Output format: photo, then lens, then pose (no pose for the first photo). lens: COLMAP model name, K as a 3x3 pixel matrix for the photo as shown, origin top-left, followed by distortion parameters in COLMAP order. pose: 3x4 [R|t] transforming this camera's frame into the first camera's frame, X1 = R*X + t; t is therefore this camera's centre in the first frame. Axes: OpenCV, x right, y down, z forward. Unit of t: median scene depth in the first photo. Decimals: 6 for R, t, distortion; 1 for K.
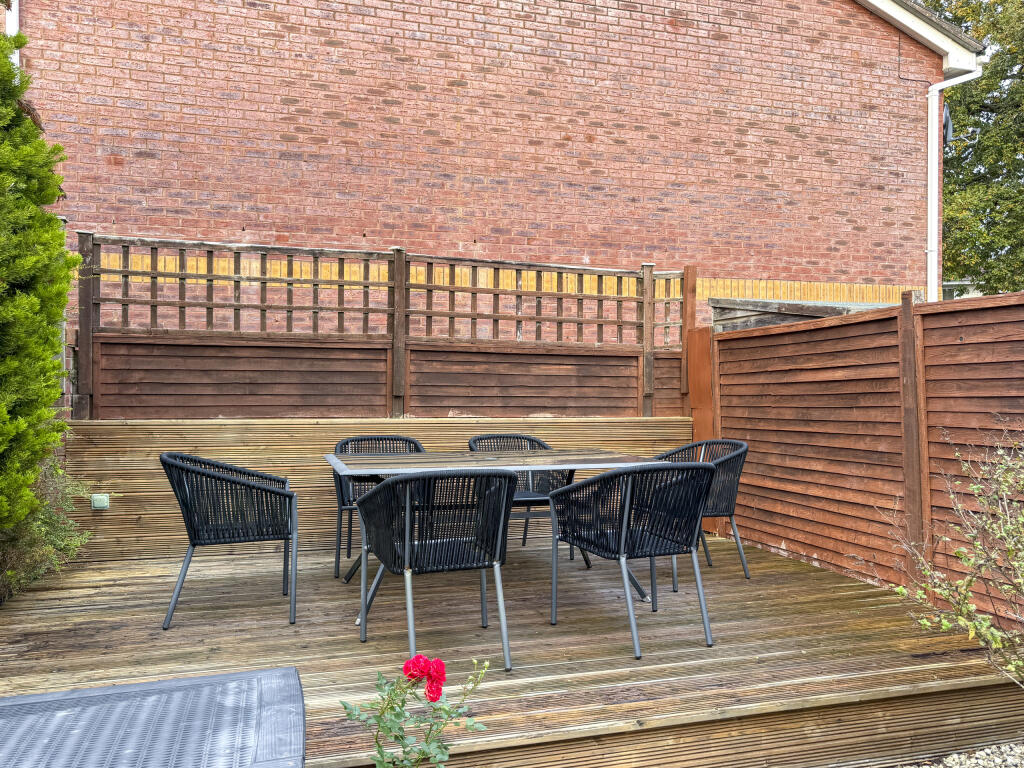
lens RADIAL K [[760.3, 0, 504.1], [0, 760.3, 379.2], [0, 0, 1]] dist [0.007079, 0.026530]
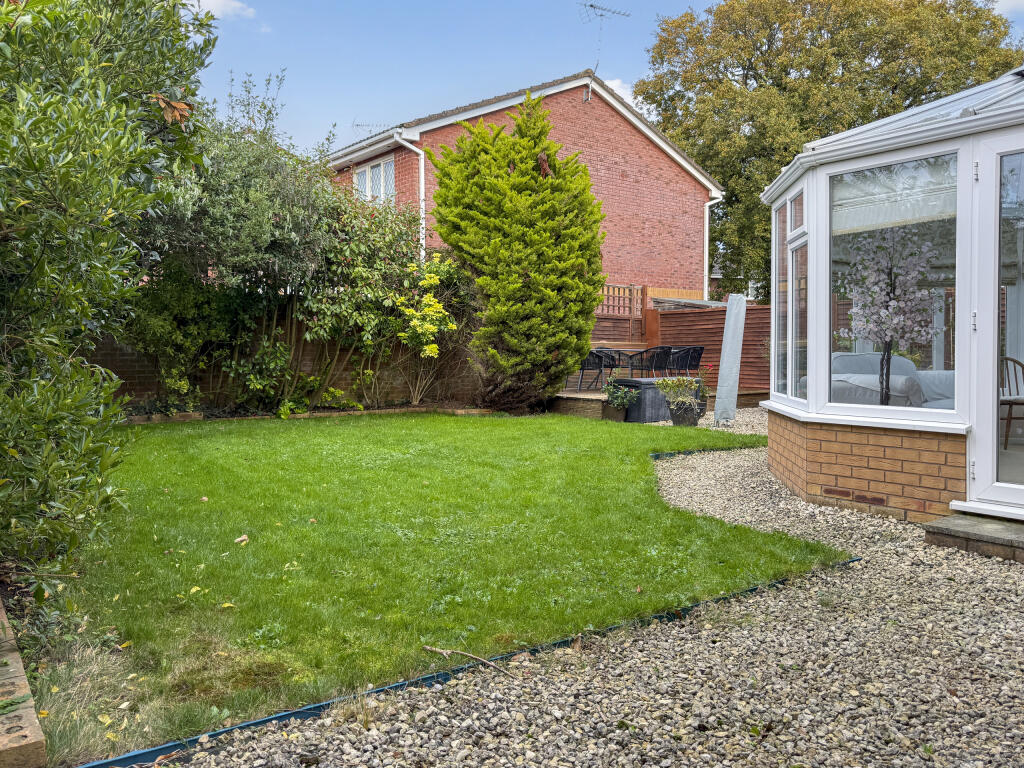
lens RADIAL K [[740.2, 0, 514.4], [0, 740.2, 386.5], [0, 0, 1]] dist [-0.037523, -0.007114]
pose [[0.926746, -0.018326, 0.375241, -1.015032], [-0.005360, 0.998063, 0.061982, 0.039561], [-0.375650, -0.059453, 0.924853, -1.074133]]
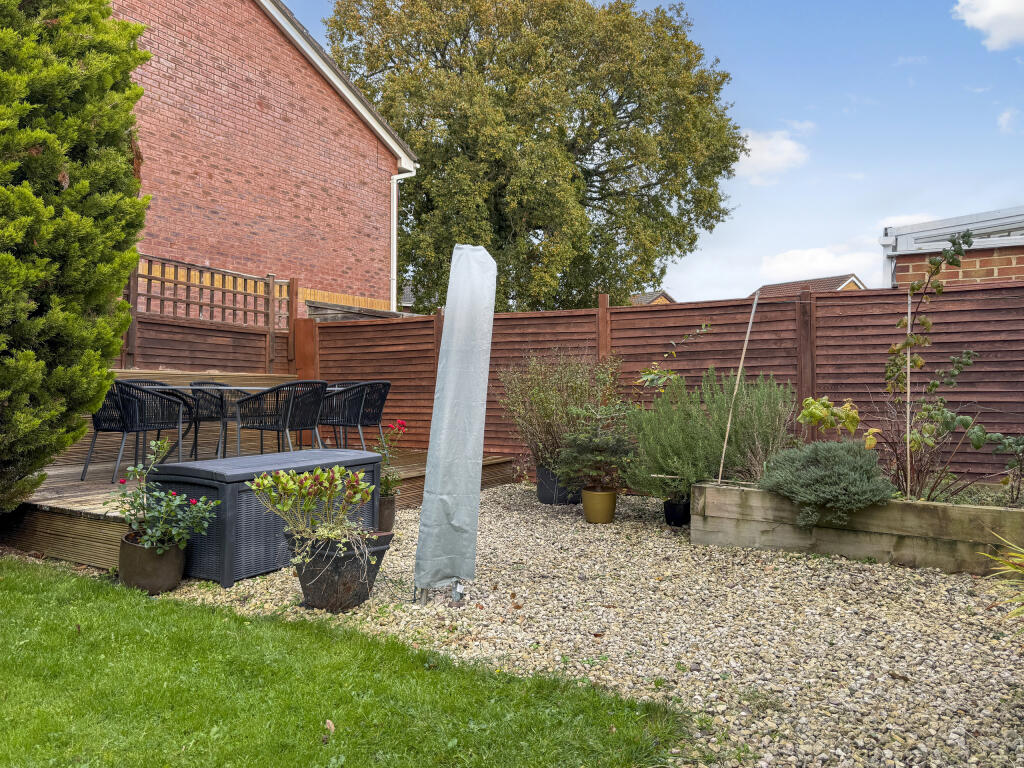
lens RADIAL K [[760.3, 0, 501.4], [0, 760.3, 383.0], [0, 0, 1]] dist [0.007079, 0.026530]
pose [[0.712457, 0.005107, 0.701698, -0.495250], [-0.015391, 0.999847, 0.008350, 0.042181], [-0.701547, -0.016749, 0.712426, -0.376740]]
